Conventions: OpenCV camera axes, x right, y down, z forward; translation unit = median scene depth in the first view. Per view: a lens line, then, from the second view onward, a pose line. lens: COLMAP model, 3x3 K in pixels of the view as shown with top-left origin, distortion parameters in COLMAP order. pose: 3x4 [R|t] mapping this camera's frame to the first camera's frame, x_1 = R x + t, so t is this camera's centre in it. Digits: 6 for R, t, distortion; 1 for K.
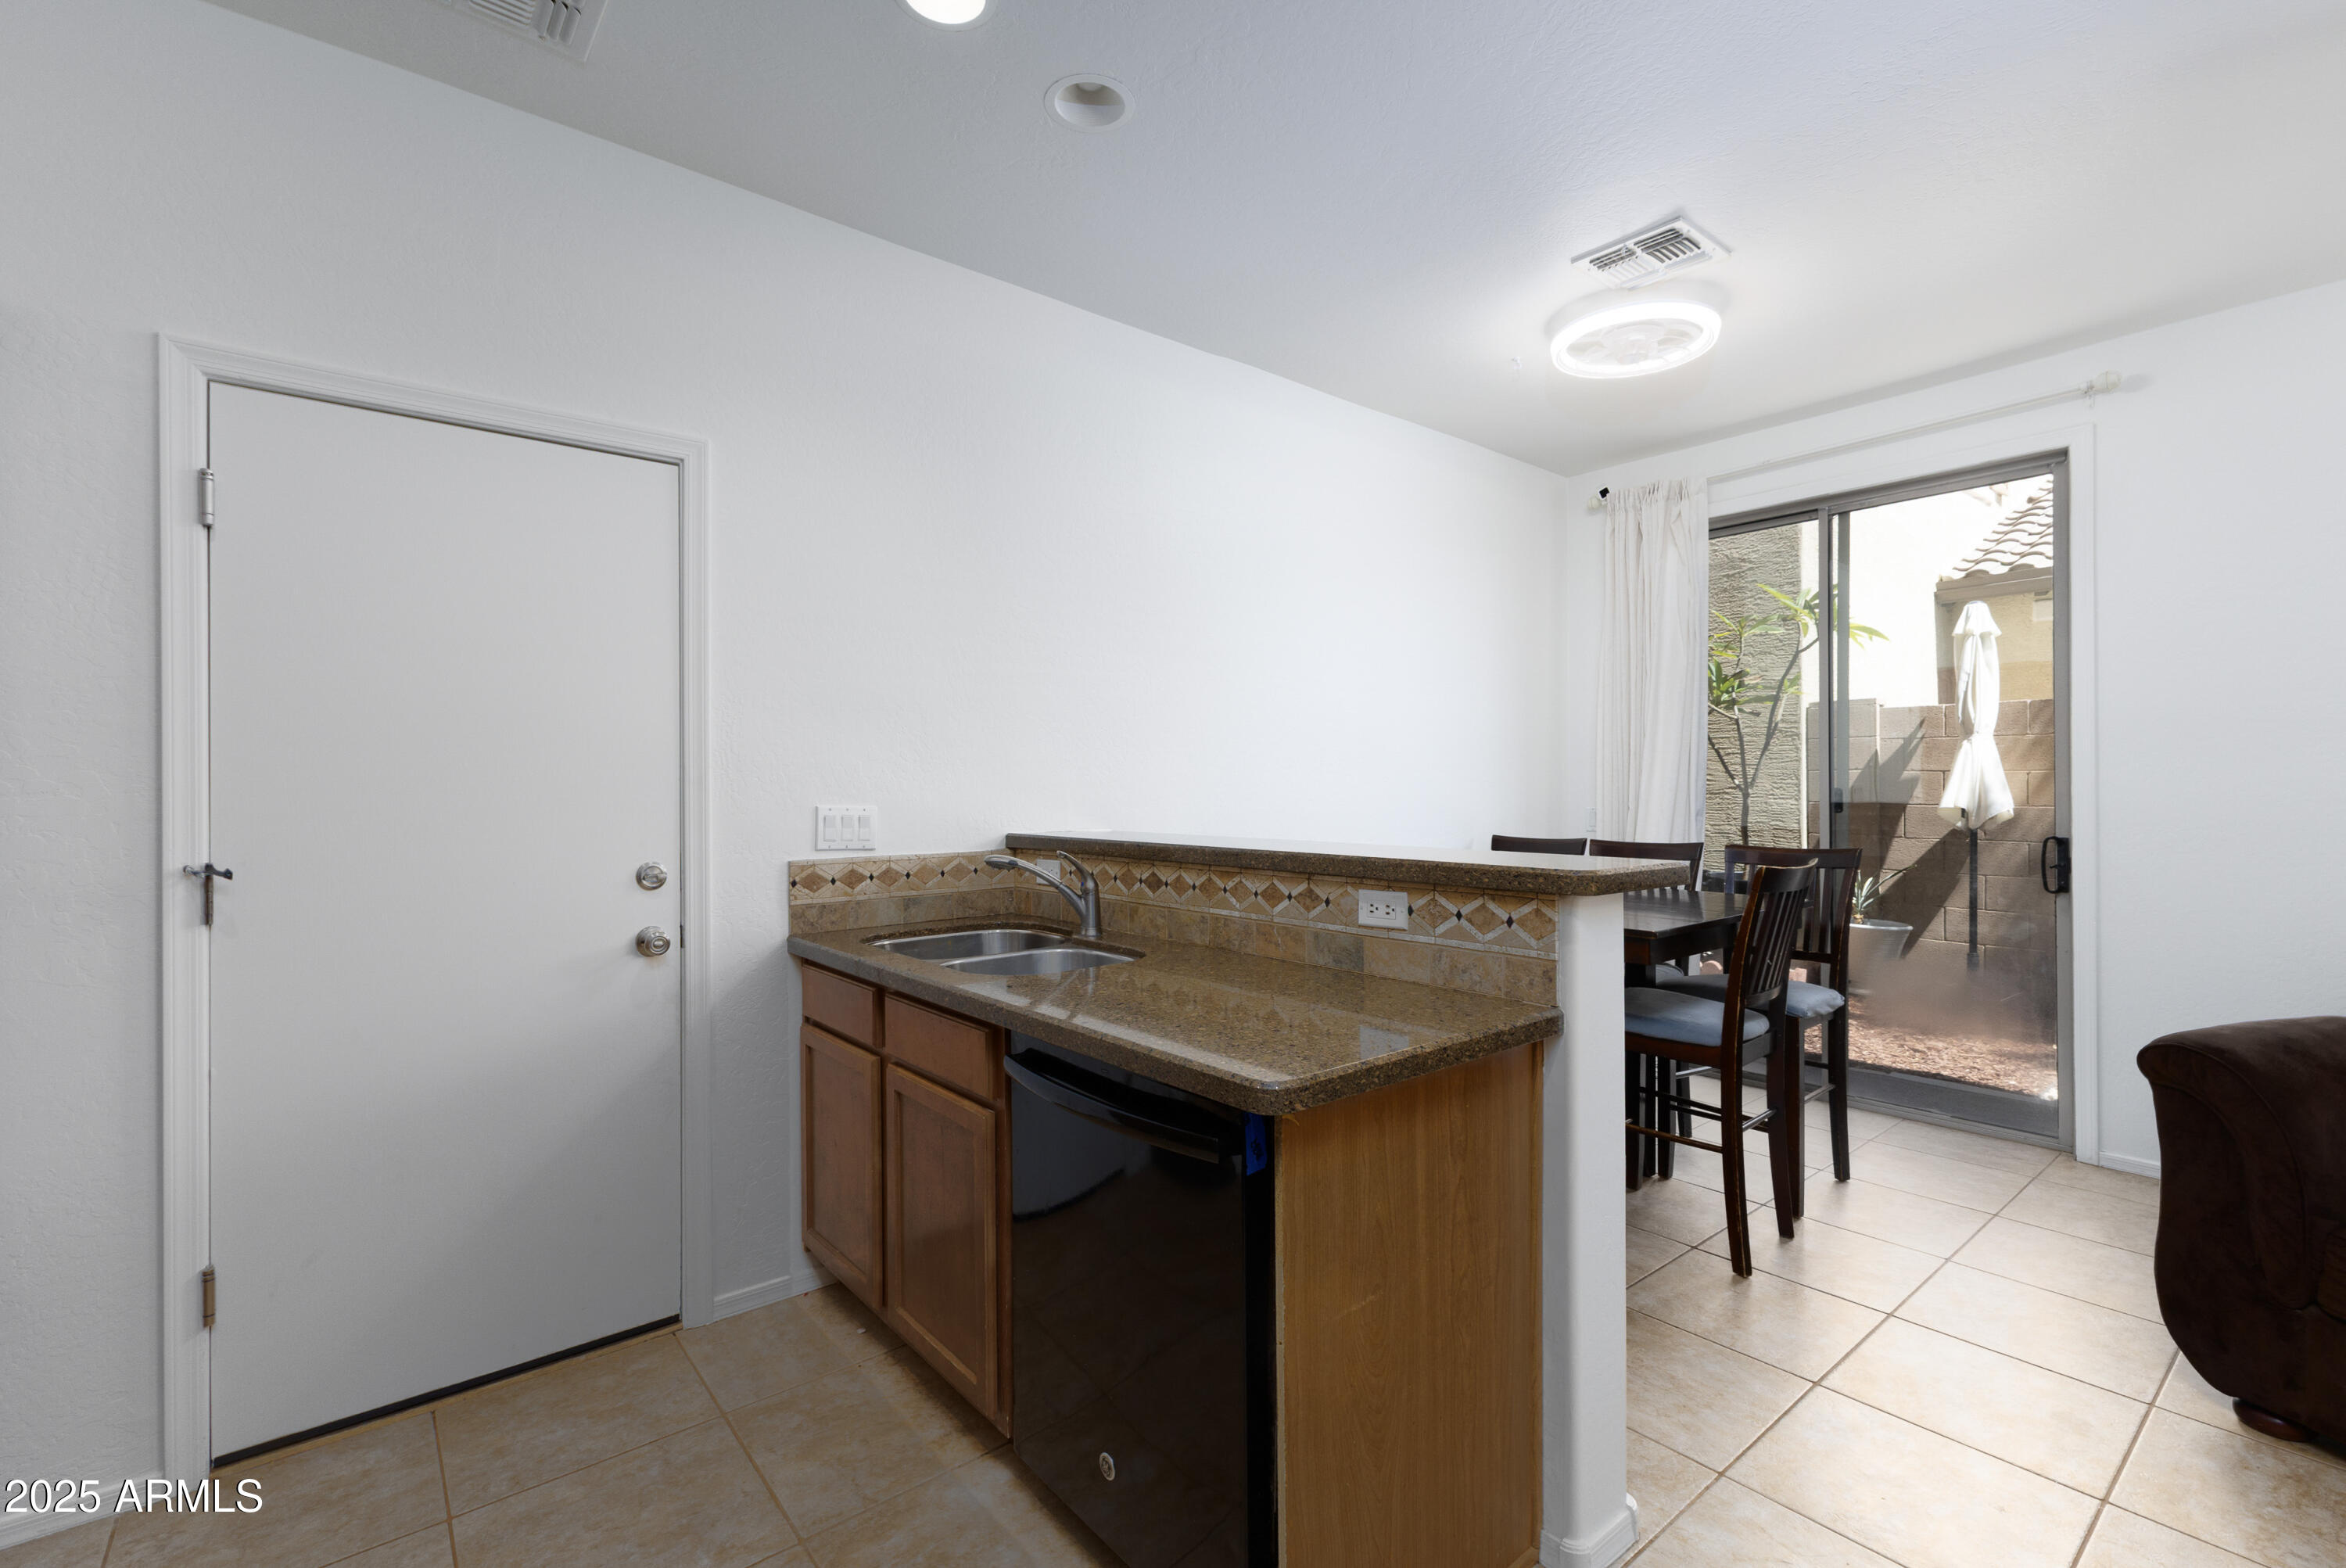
lens RADIAL K [[1026.8, 0, 1178.5], [0, 1026.8, 781.2], [0, 0, 1]] dist [0.014645, -0.002967]
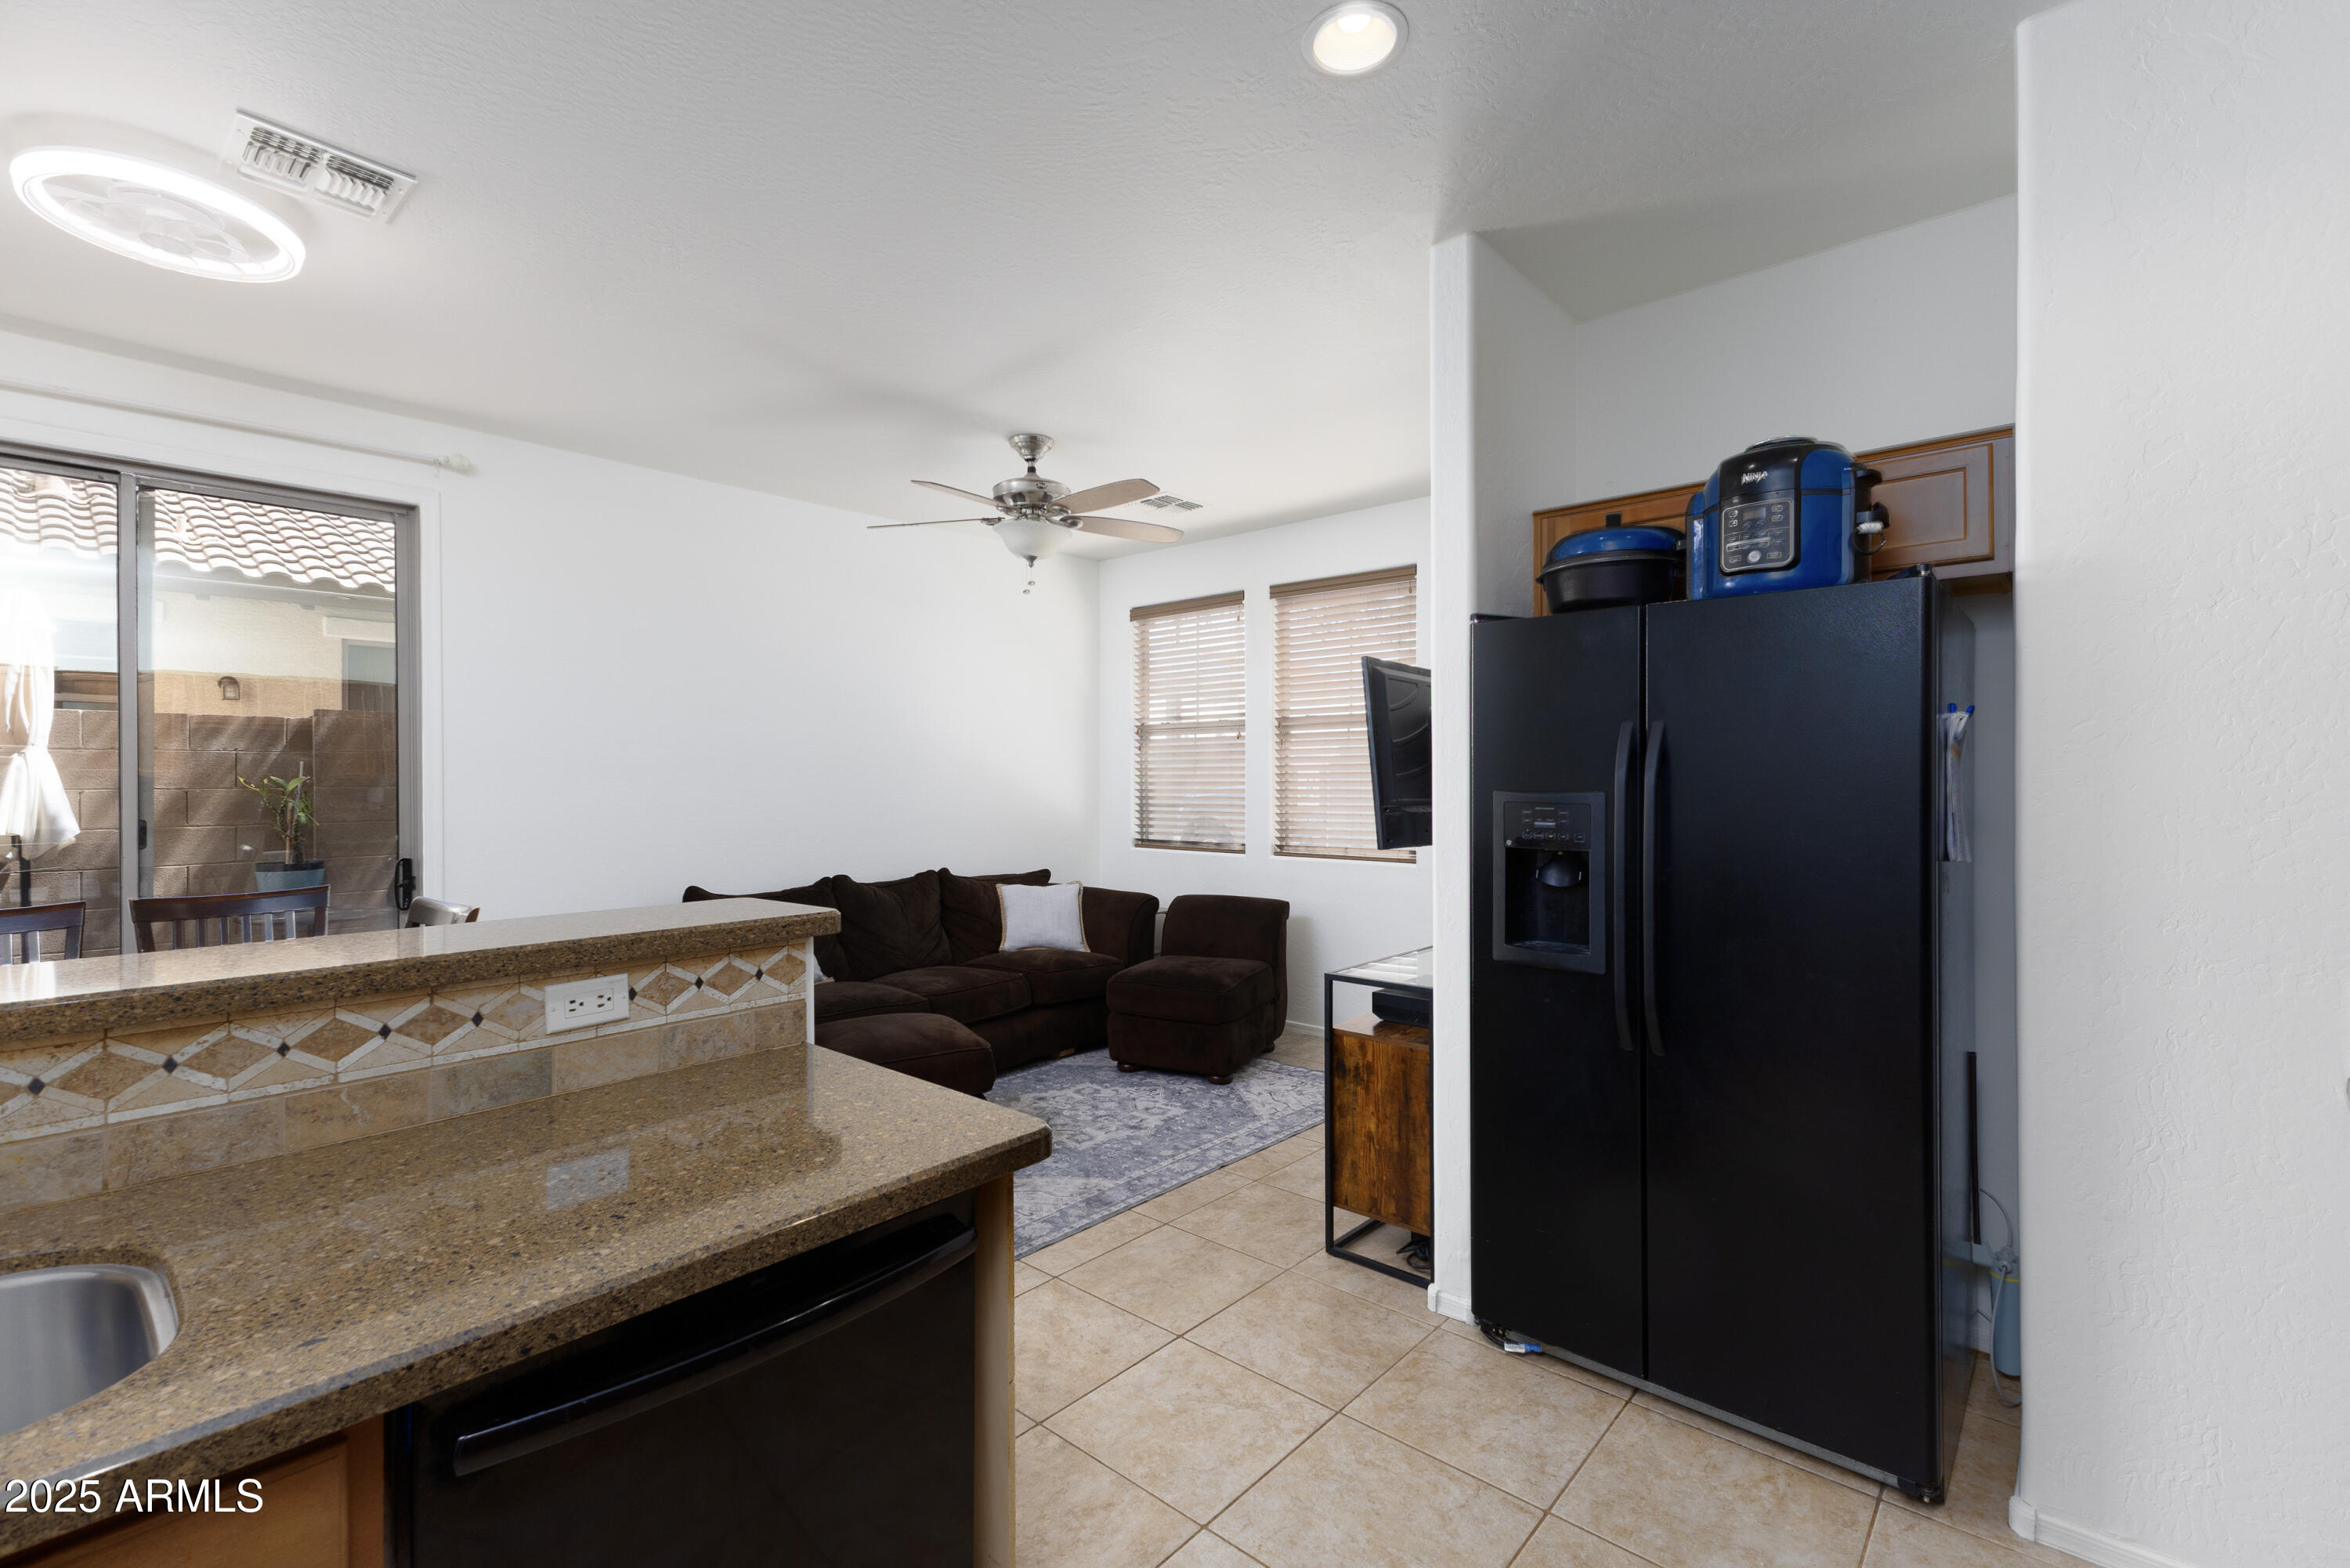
lens RADIAL K [[1028.4, 0, 1175.9], [0, 1028.4, 785.8], [0, 0, 1]] dist [0.014645, -0.002967]
pose [[-0.153990, -0.002028, 0.988070, -0.641425], [0.002349, 0.999994, 0.002418, -0.042357], [-0.988070, 0.002693, -0.153984, 0.660488]]
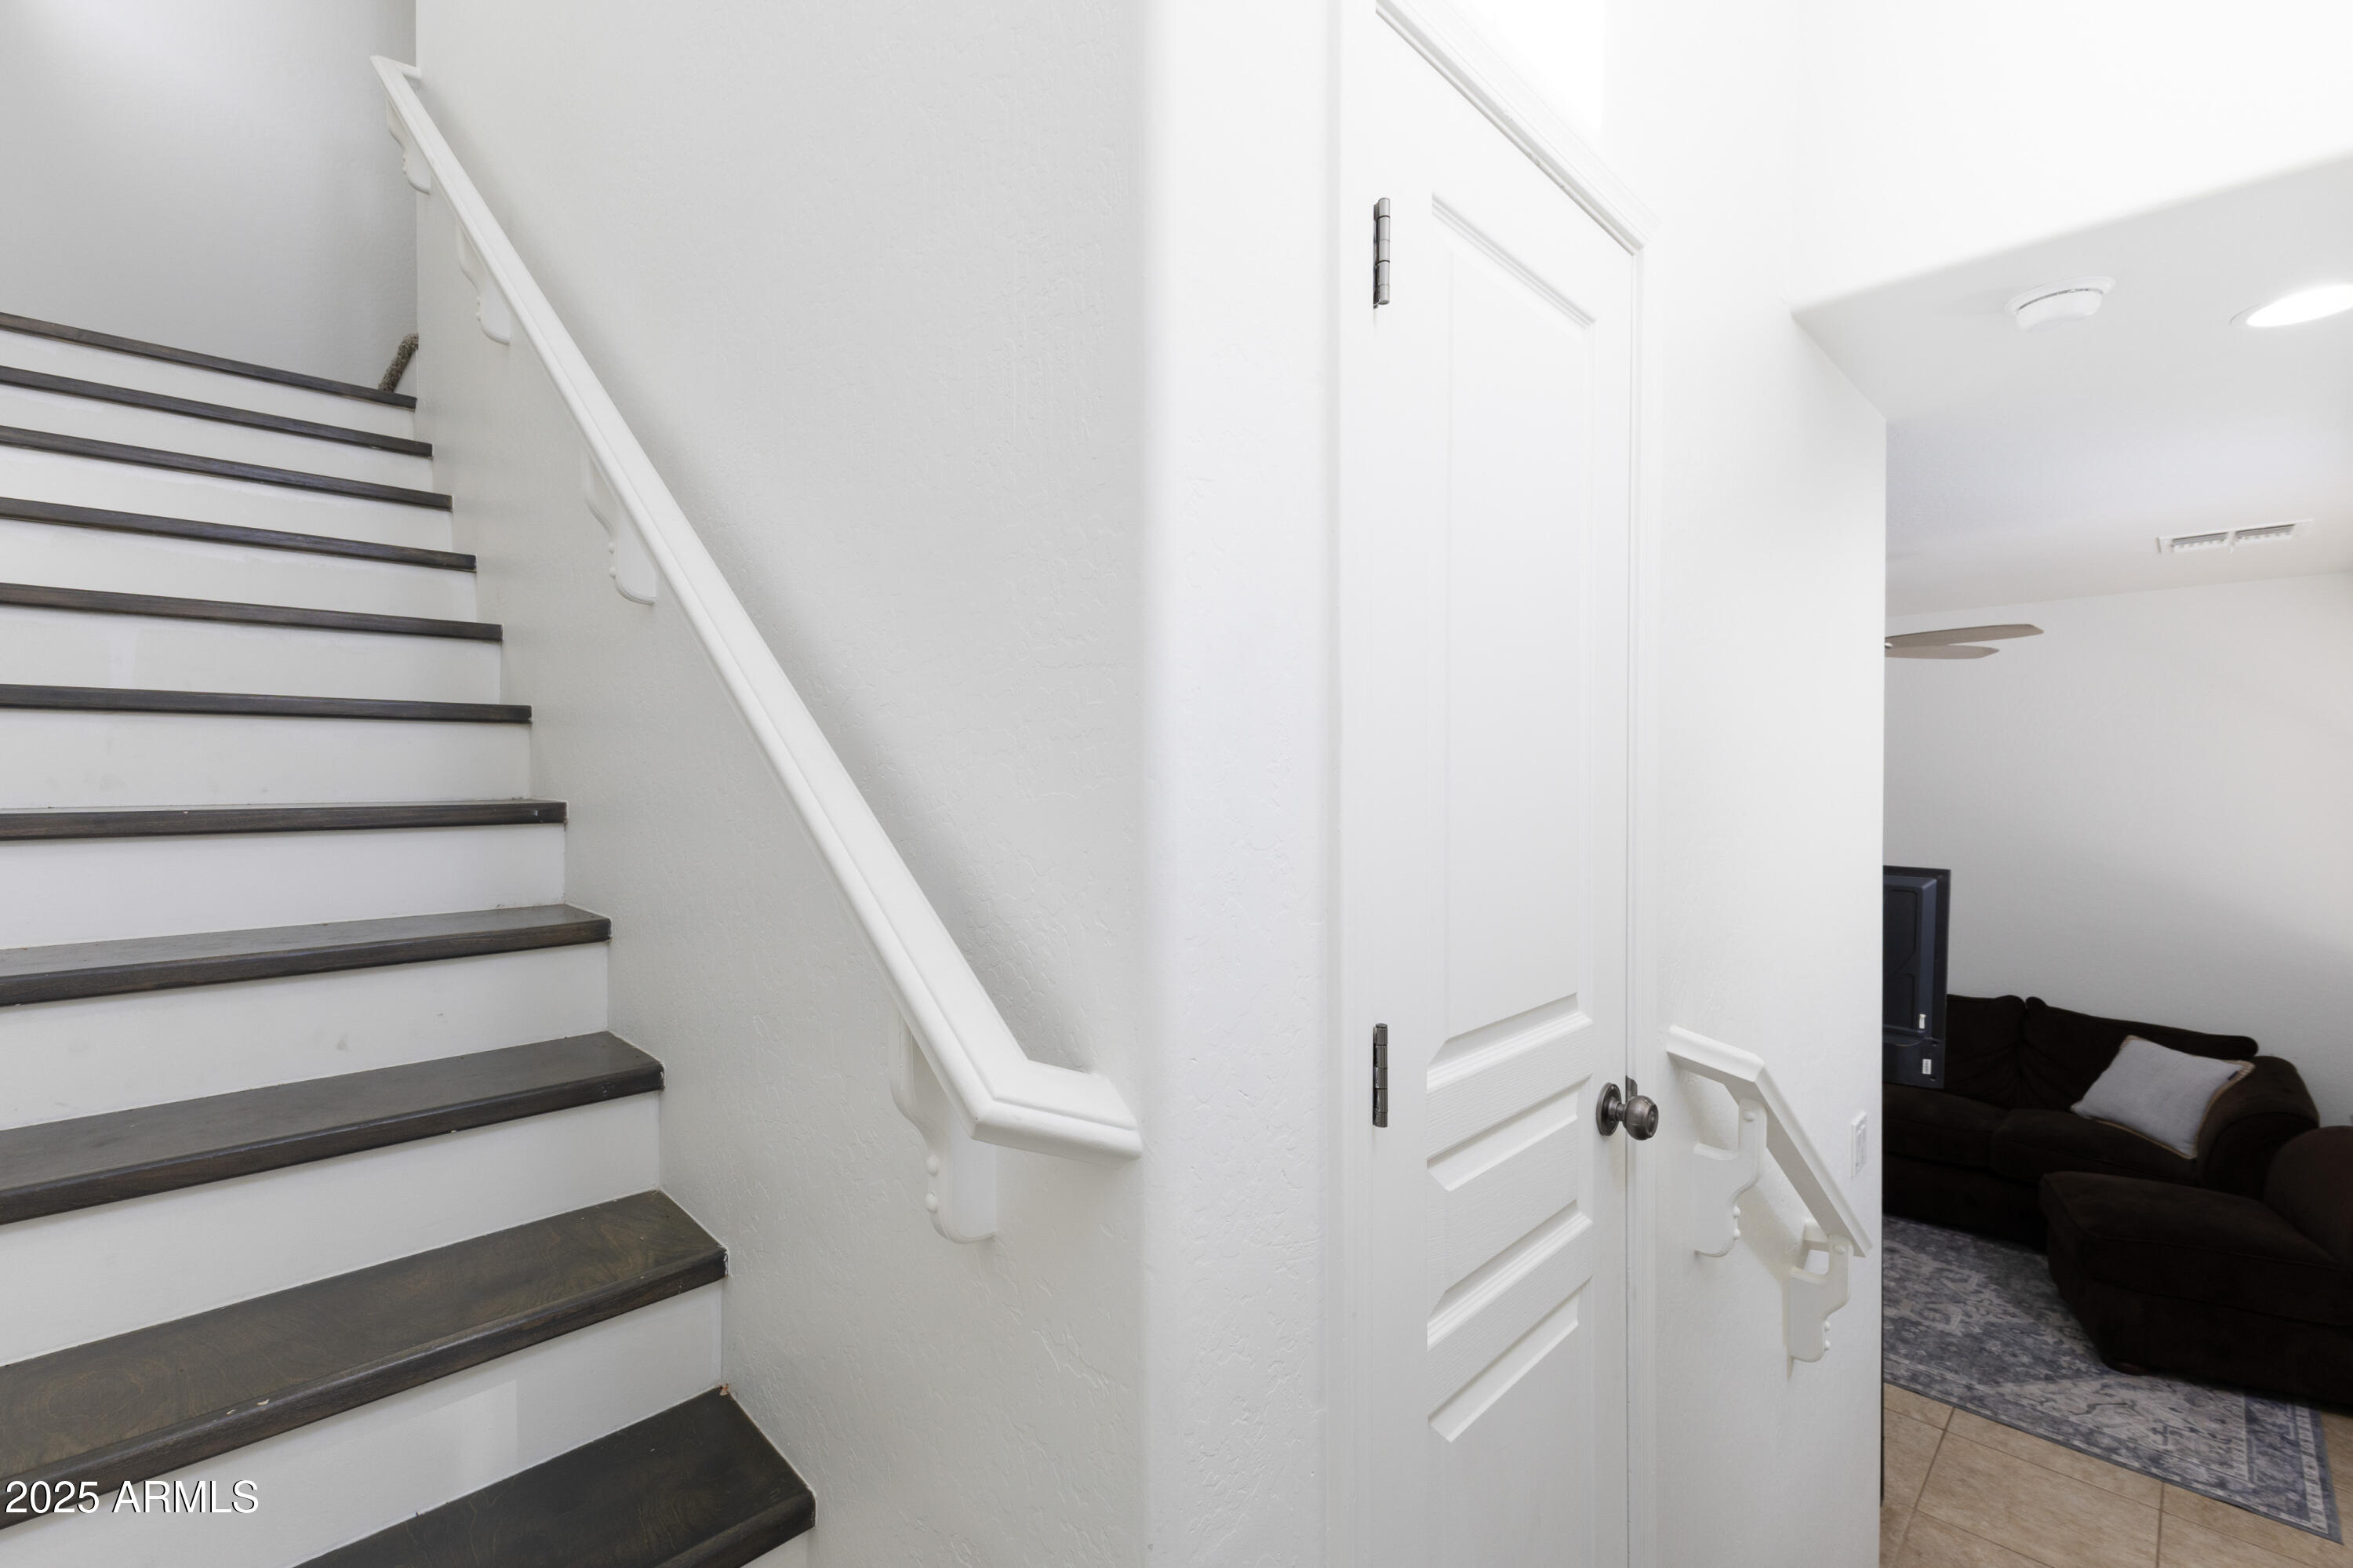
lens RADIAL K [[1029.9, 0, 1178.1], [0, 1029.9, 785.6], [0, 0, 1]] dist [0.014645, -0.002967]
pose [[0.995314, 0.000640, 0.096695, -0.047869], [-0.002586, 0.999797, 0.020003, -0.353943], [-0.096662, -0.020160, 0.995113, -1.369800]]
